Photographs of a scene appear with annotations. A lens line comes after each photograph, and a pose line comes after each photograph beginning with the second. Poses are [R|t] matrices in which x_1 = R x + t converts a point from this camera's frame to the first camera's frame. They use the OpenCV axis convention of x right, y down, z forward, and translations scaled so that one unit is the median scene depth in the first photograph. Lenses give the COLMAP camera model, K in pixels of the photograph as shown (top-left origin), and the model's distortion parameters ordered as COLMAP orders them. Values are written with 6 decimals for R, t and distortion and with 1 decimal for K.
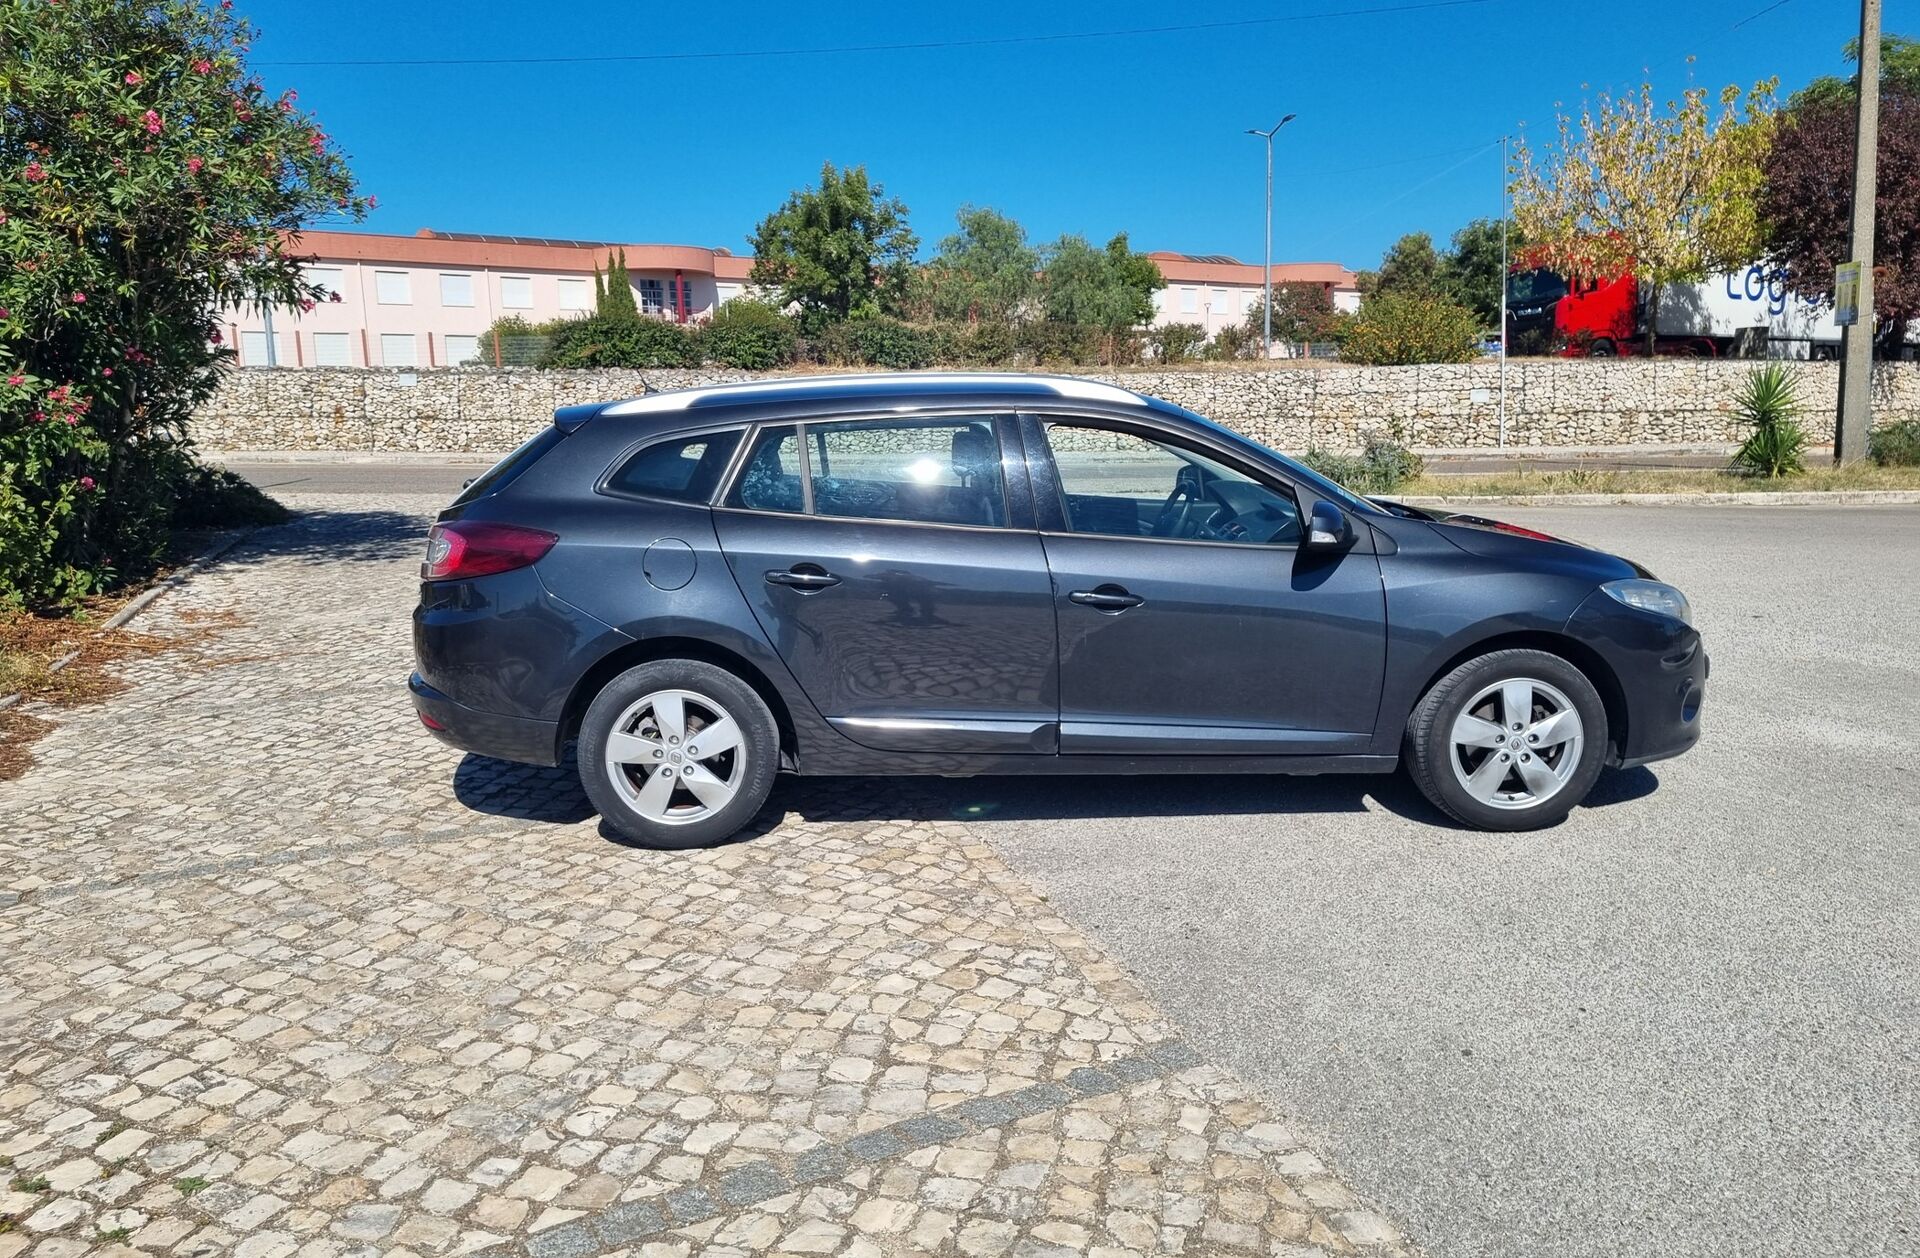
lens RADIAL K [[1426.2, 0, 965.6], [0, 1426.2, 638.2], [0, 0, 1]] dist [0.037163, -0.045551]
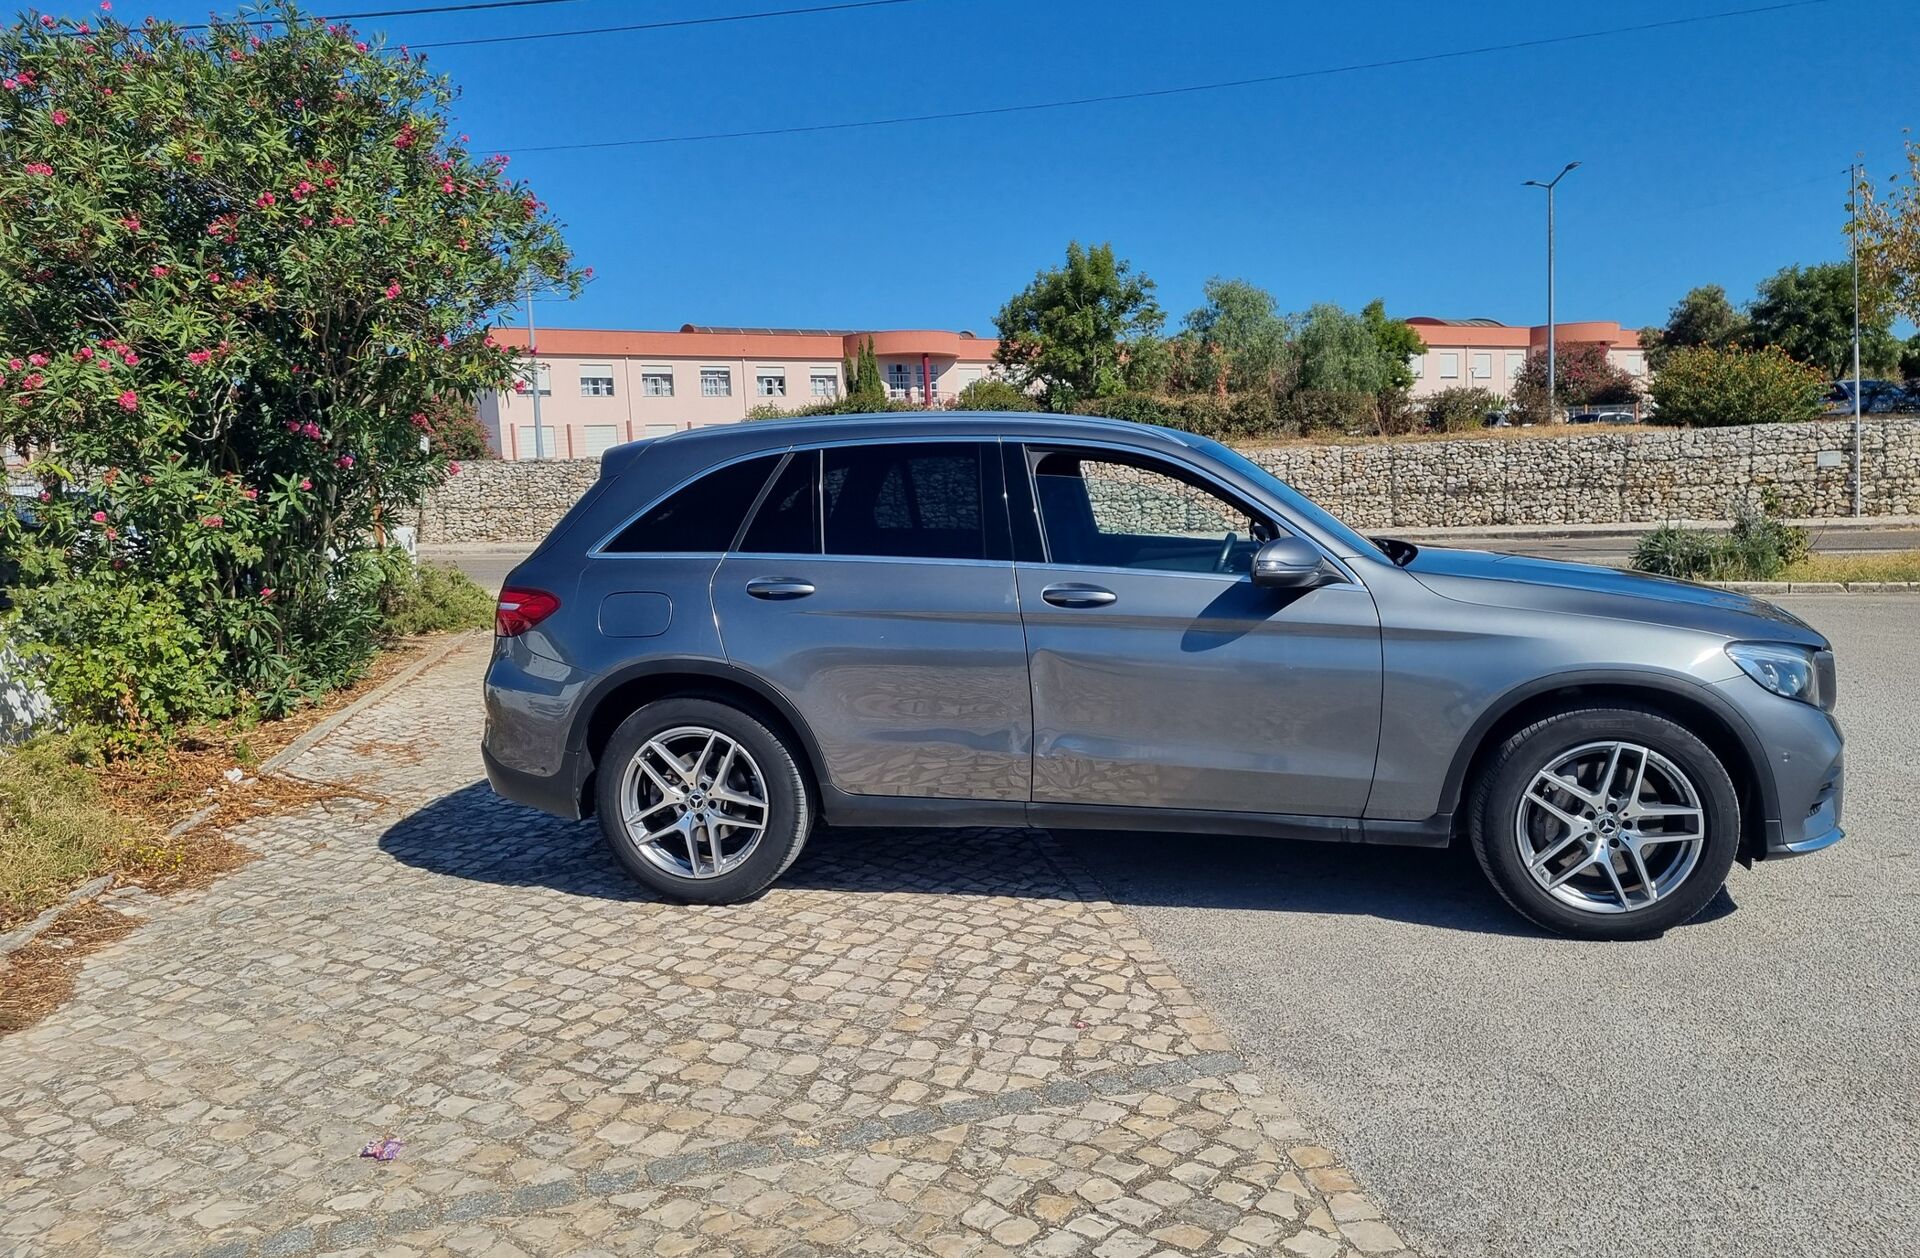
lens RADIAL K [[1426.2, 0, 970.5], [0, 1426.2, 625.6], [0, 0, 1]] dist [0.037163, -0.045551]
pose [[0.986500, -0.004562, -0.163698, -0.010408], [-0.005407, 0.998160, -0.060398, -0.011065], [0.163673, 0.060468, 0.984660, 0.055636]]
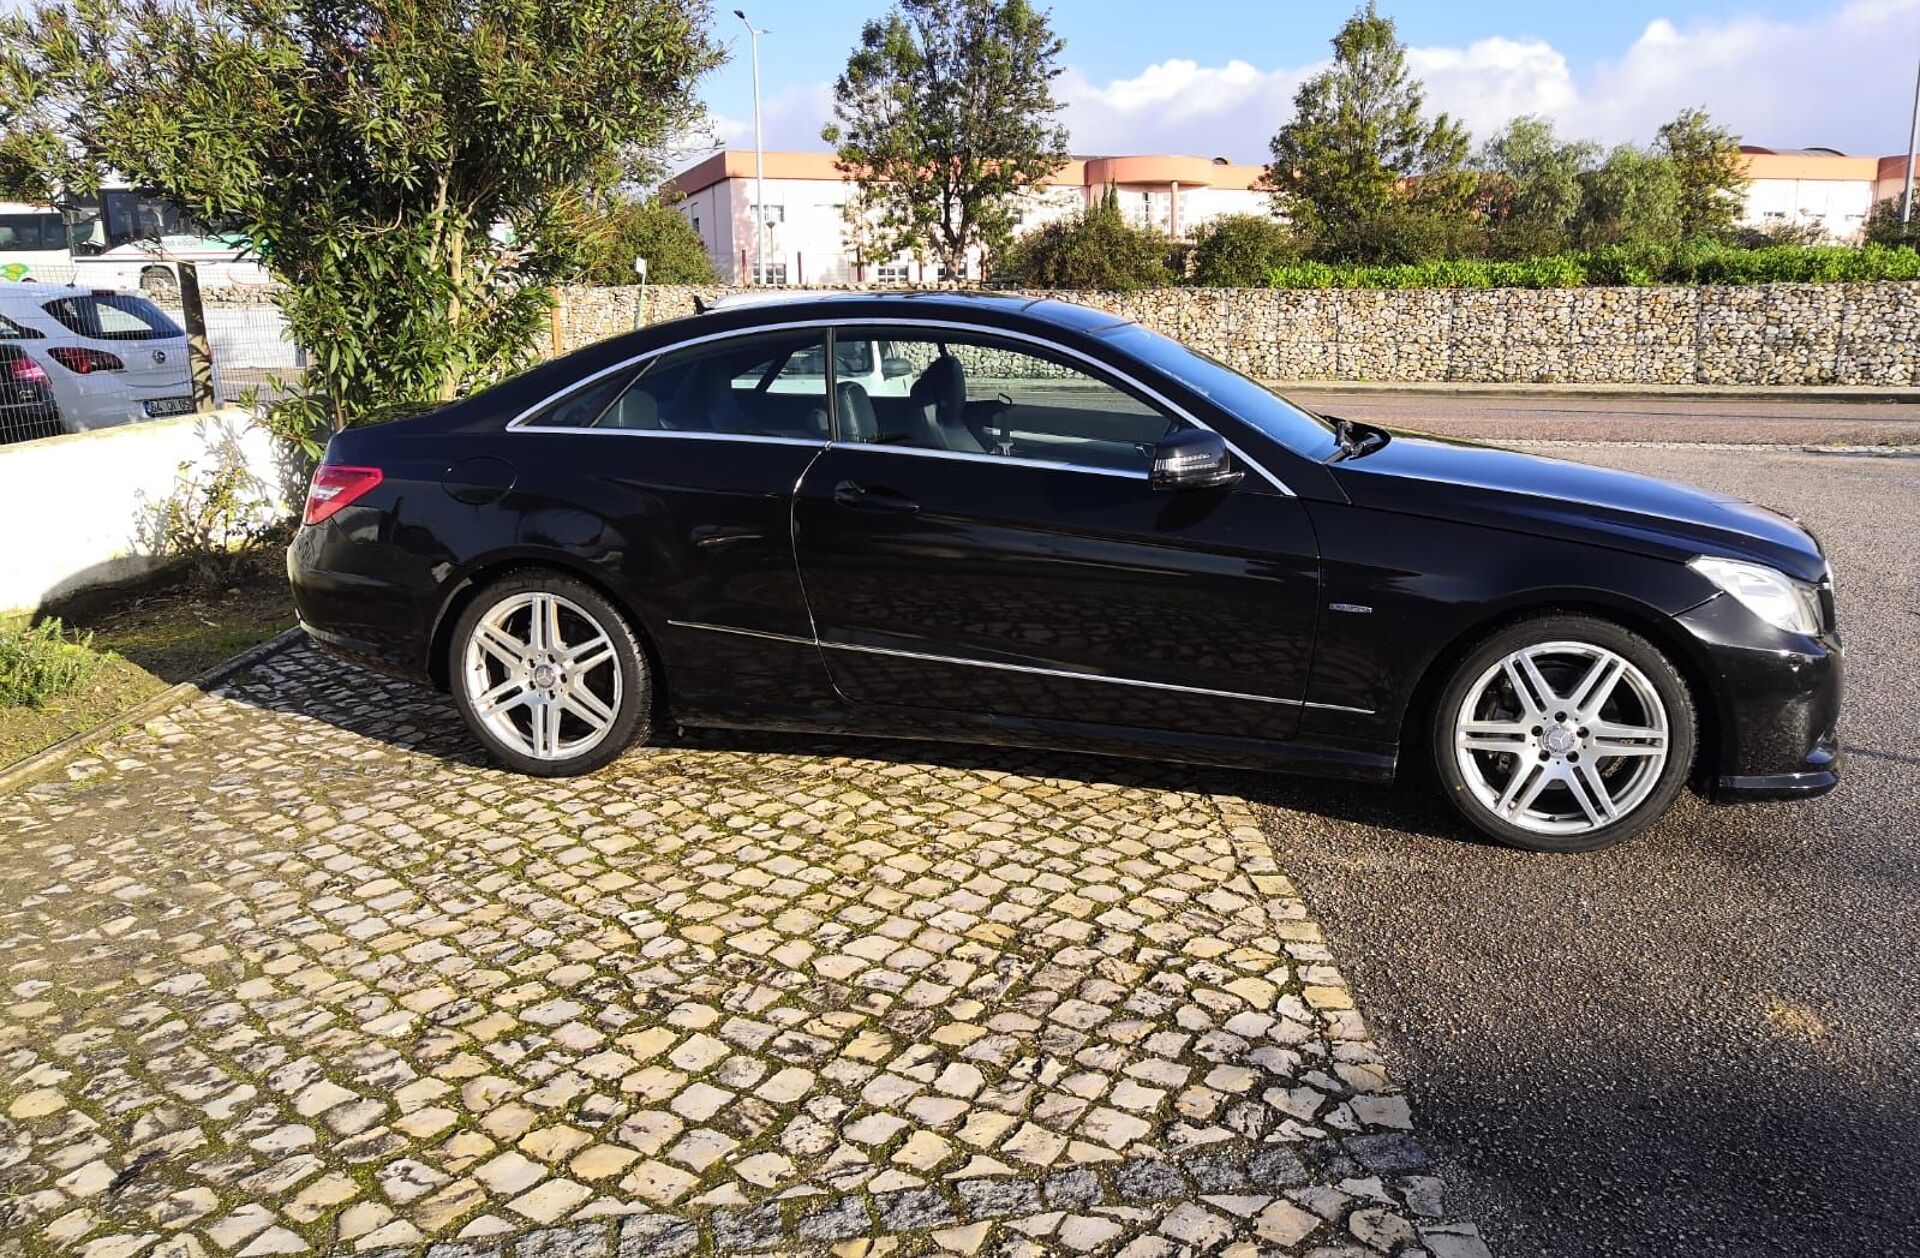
lens RADIAL K [[1426.2, 0, 976.9], [0, 1426.2, 644.1], [0, 0, 1]] dist [0.037163, -0.045551]
pose [[0.945967, 0.077271, -0.314921, -0.008187], [-0.059479, 0.996063, 0.065737, -0.014670], [0.318761, -0.043454, 0.946838, 0.102303]]
